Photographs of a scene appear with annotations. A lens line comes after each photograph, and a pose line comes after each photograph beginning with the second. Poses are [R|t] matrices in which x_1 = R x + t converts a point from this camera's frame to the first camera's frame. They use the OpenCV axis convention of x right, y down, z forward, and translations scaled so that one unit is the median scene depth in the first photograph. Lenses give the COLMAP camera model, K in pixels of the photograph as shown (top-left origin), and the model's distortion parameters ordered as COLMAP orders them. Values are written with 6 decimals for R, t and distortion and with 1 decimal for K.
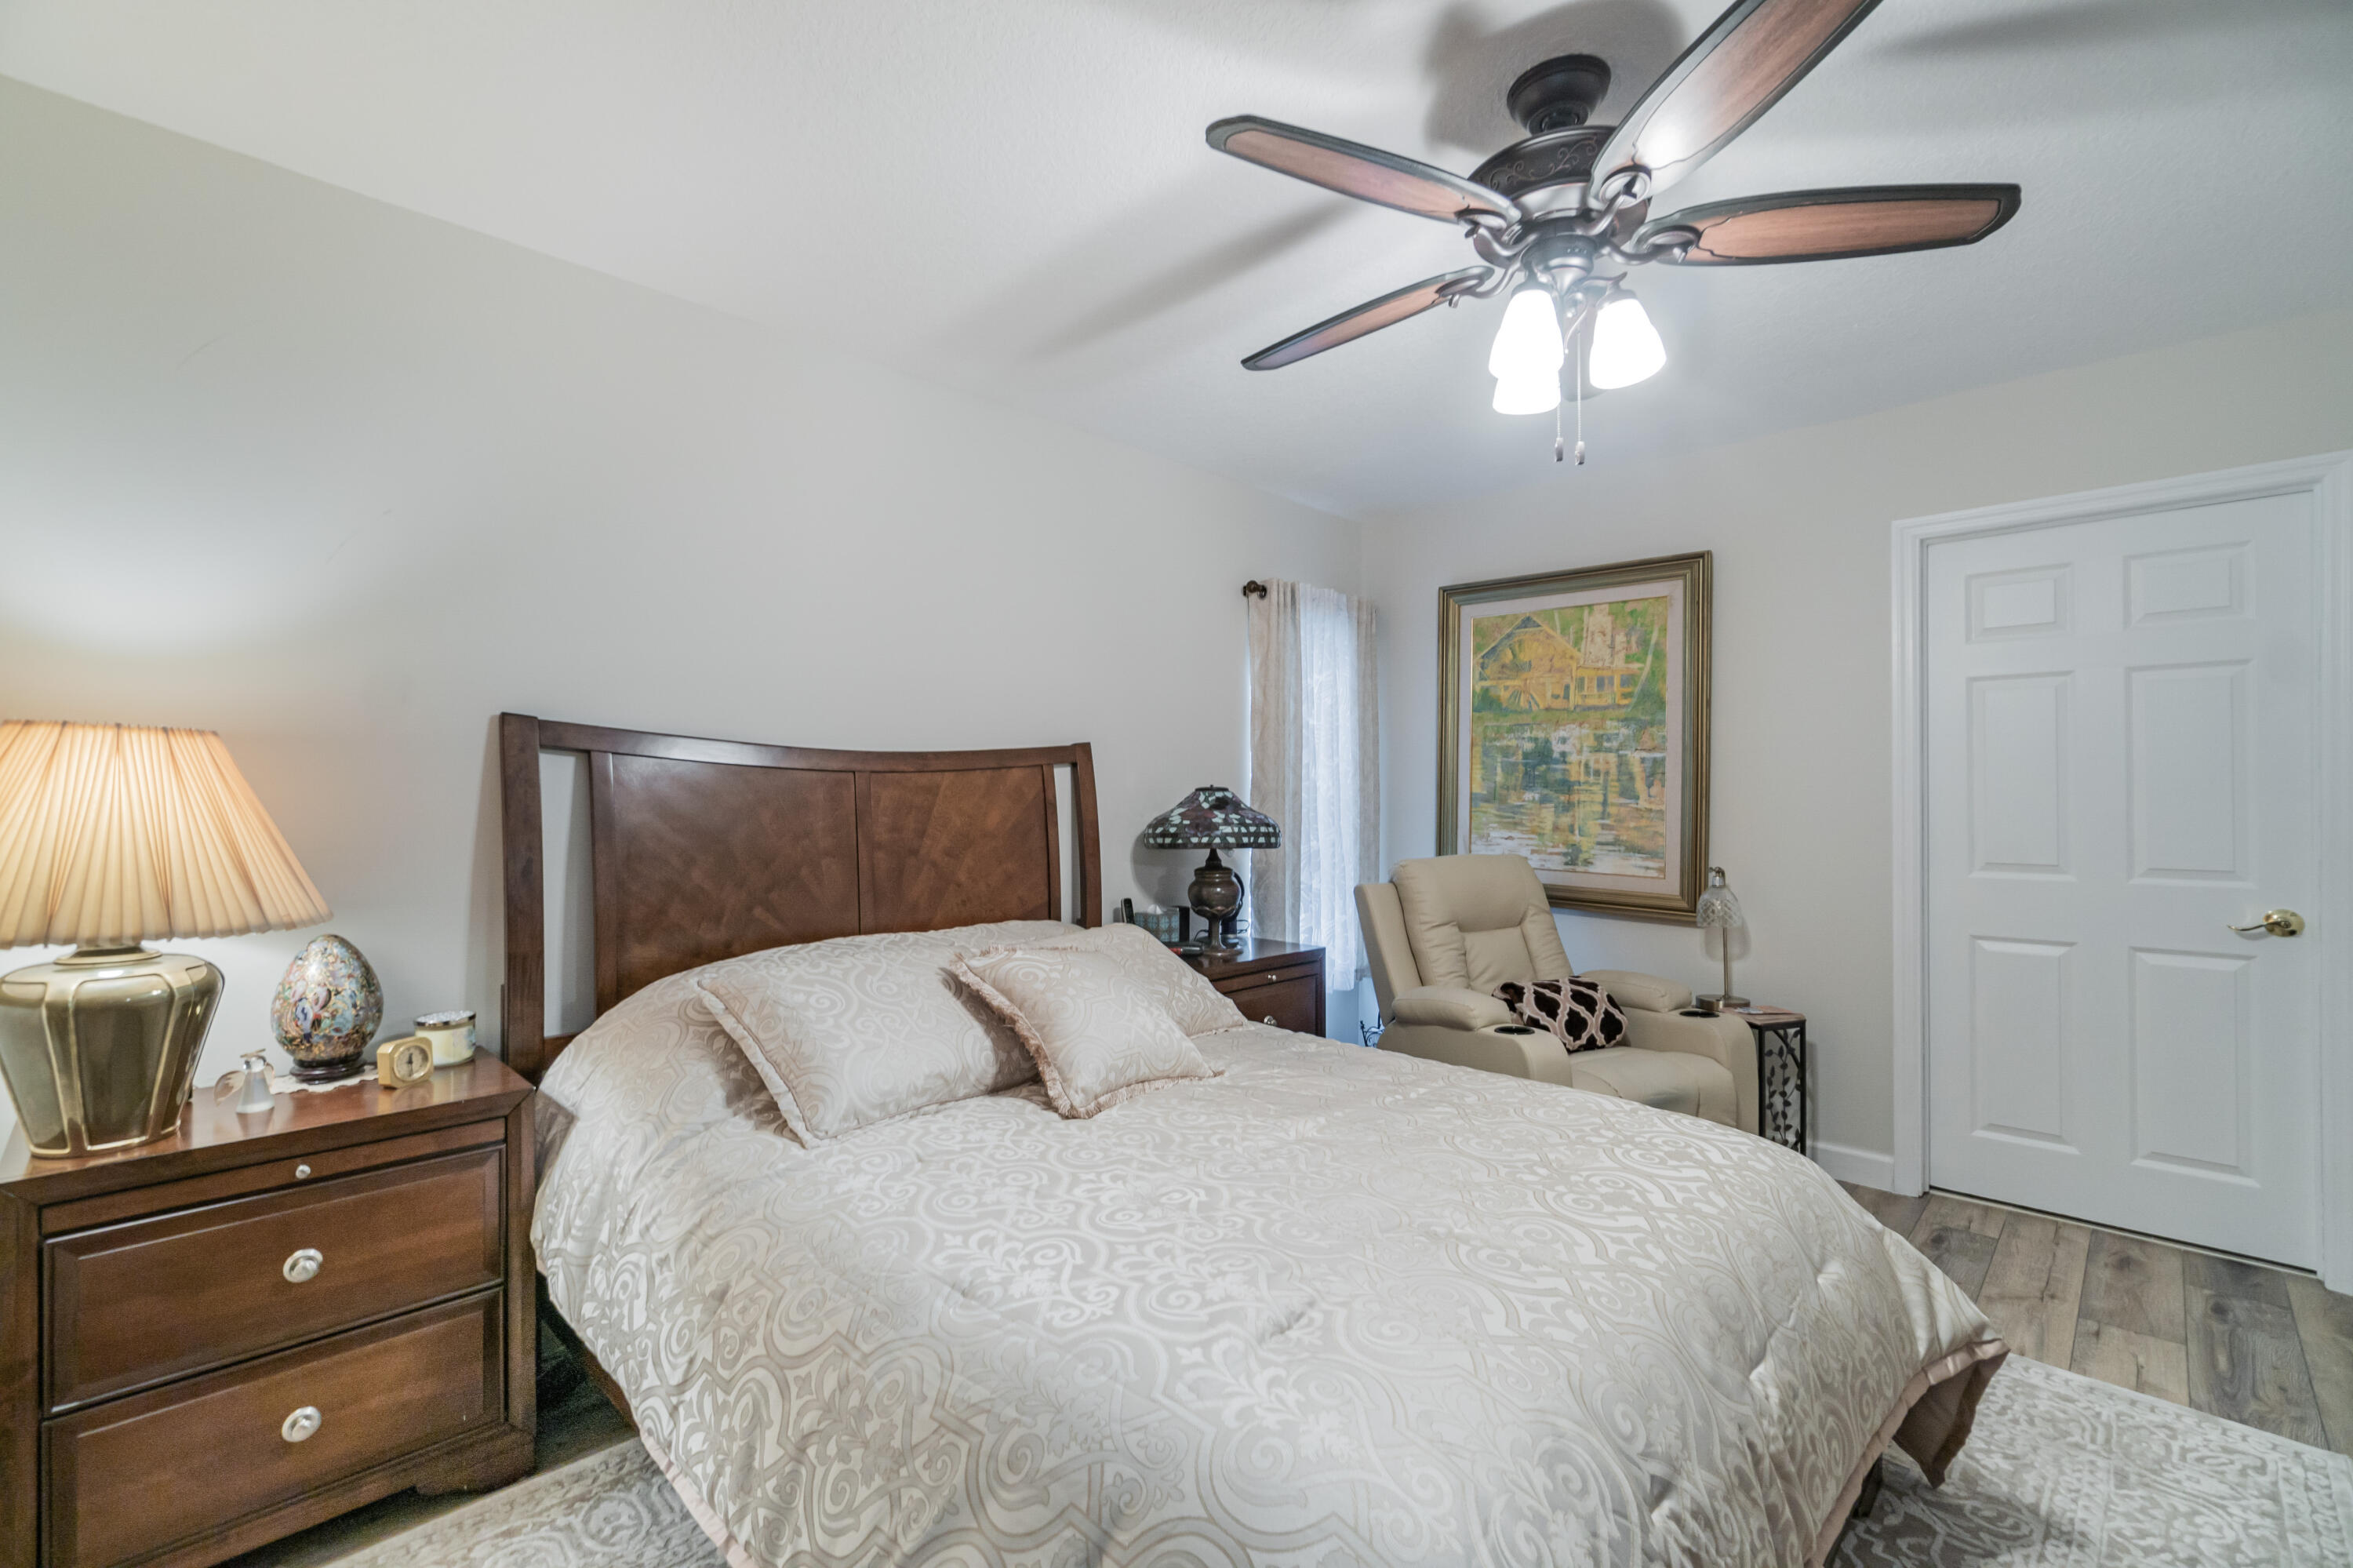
lens RADIAL K [[1002.6, 0, 1129.8], [0, 1002.6, 777.4], [0, 0, 1]] dist [-0.002056, 0.000181]
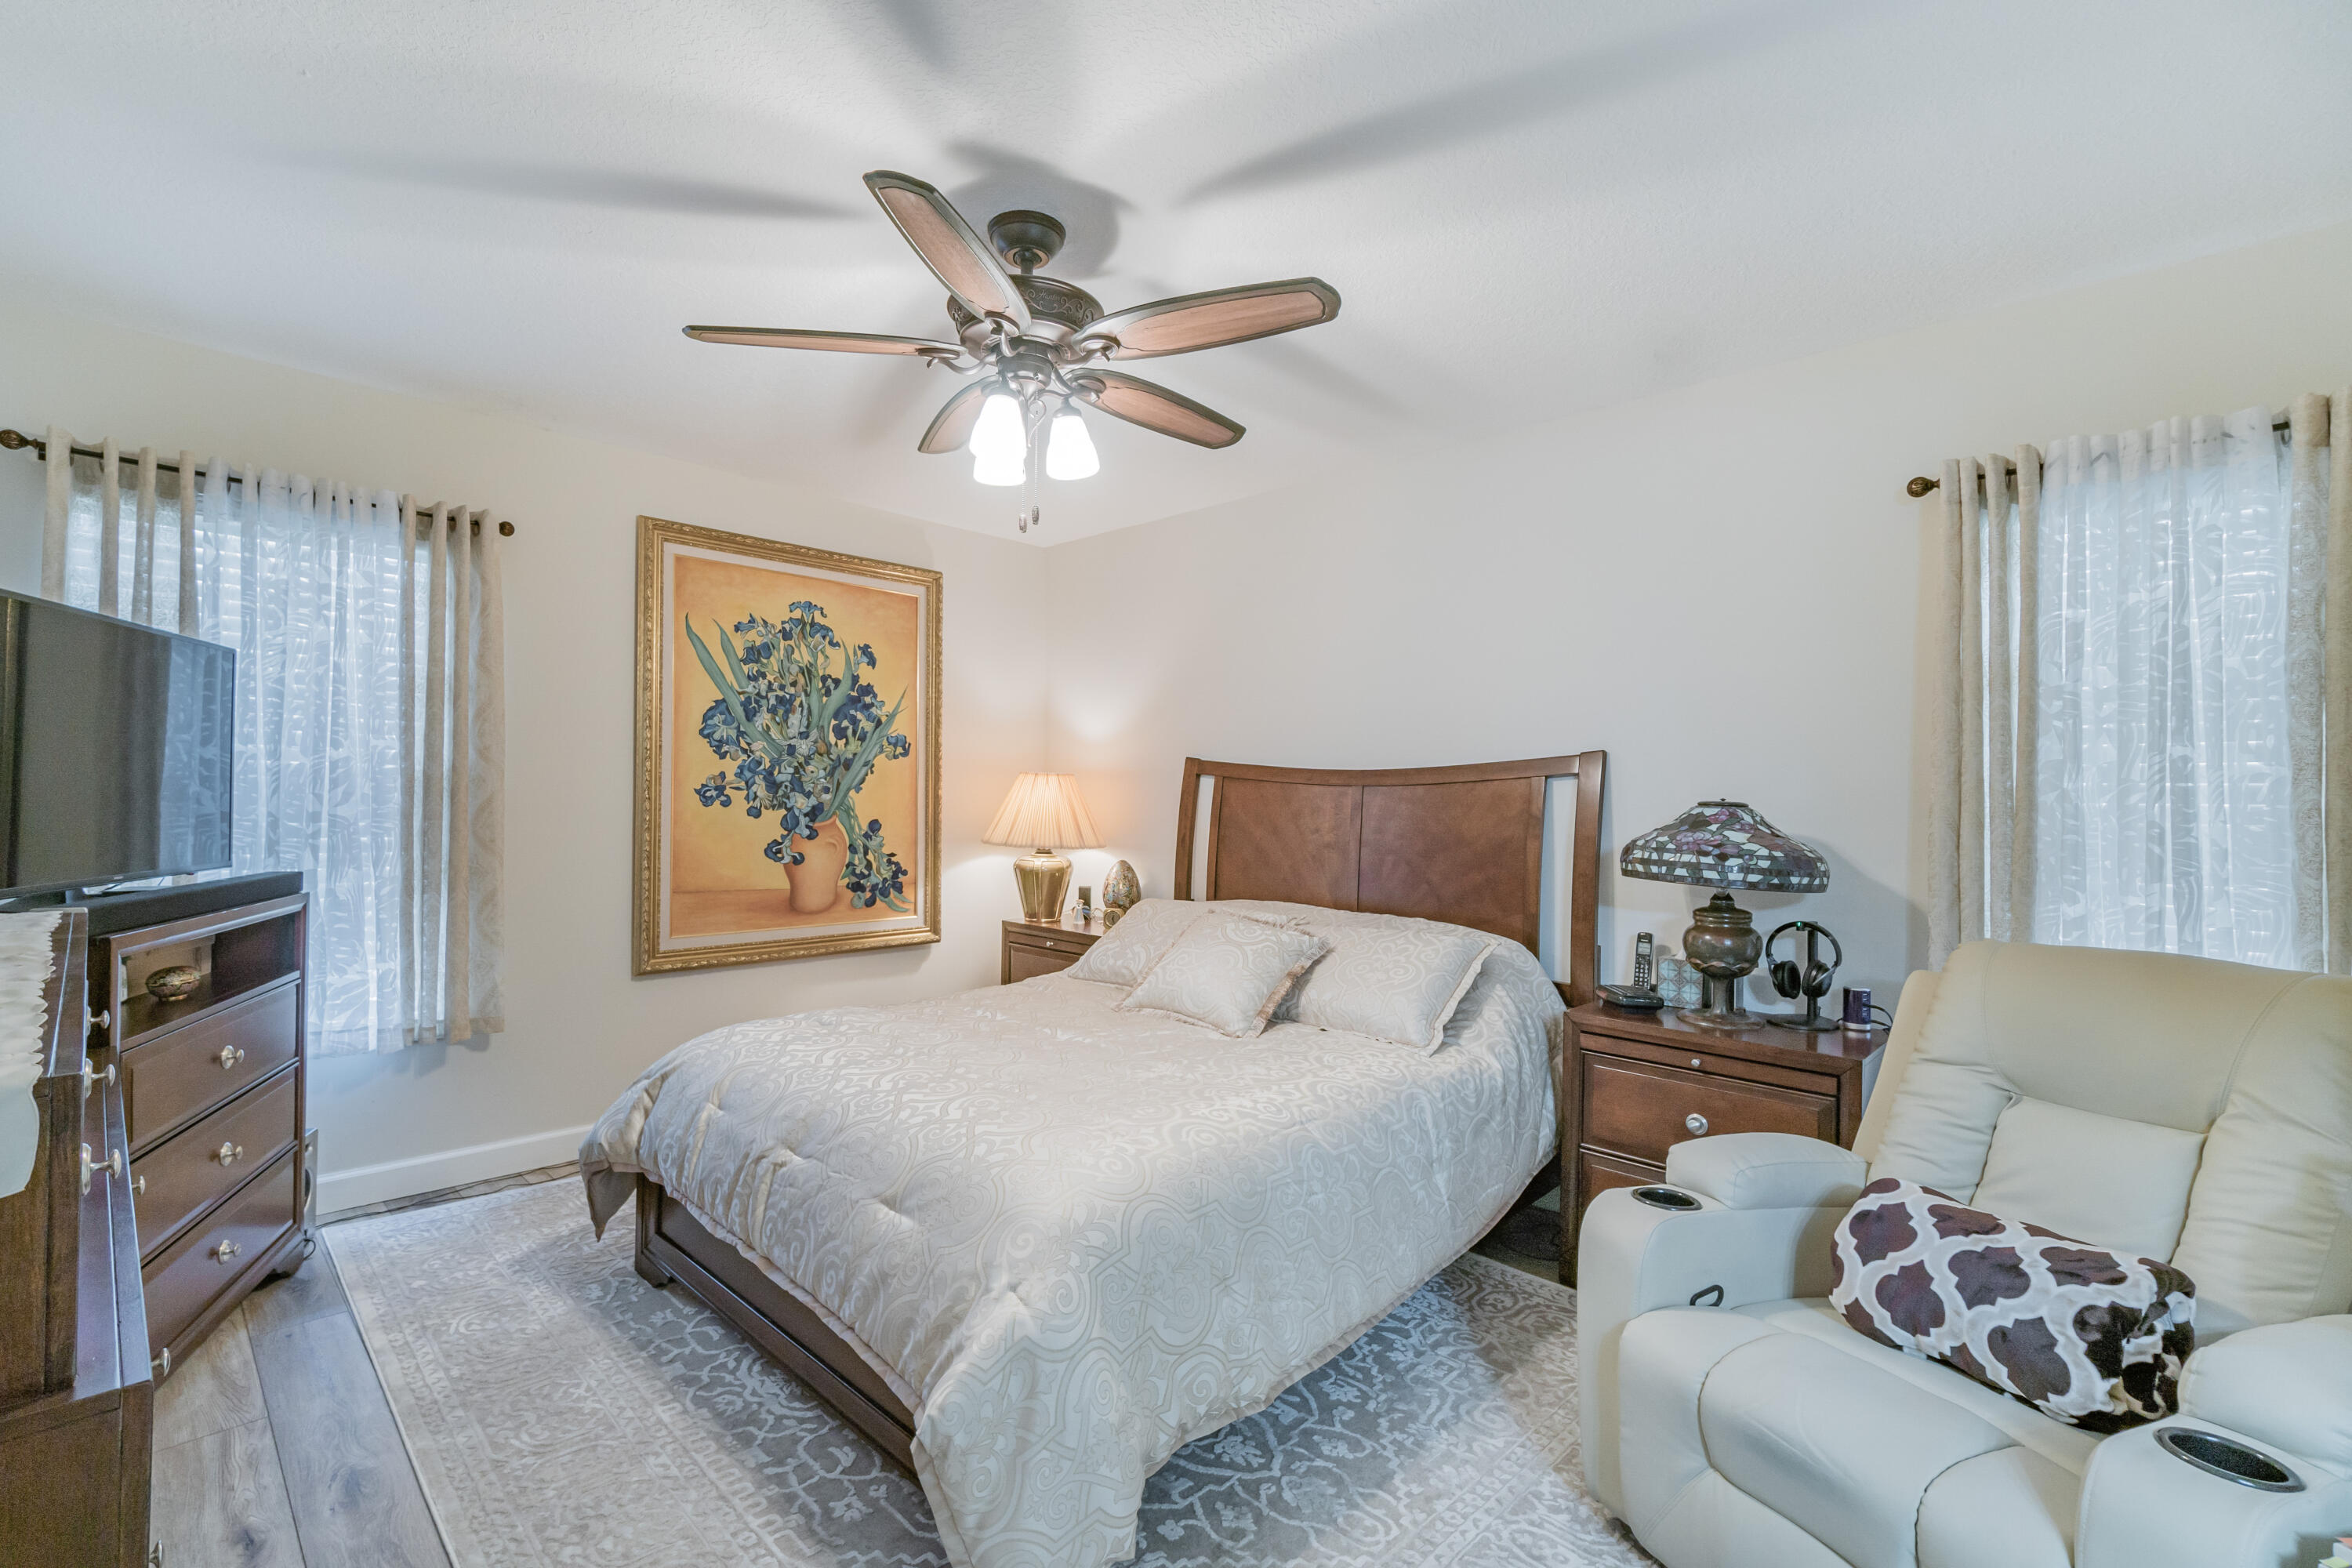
lens RADIAL K [[1002.1, 0, 1129.3], [0, 1002.1, 777.5], [0, 0, 1]] dist [-0.002056, 0.000181]
pose [[0.014800, -0.017143, -0.999744, 0.992564], [-0.002071, 0.999850, -0.017175, 0.007005], [0.999888, 0.002325, 0.014762, 0.668090]]
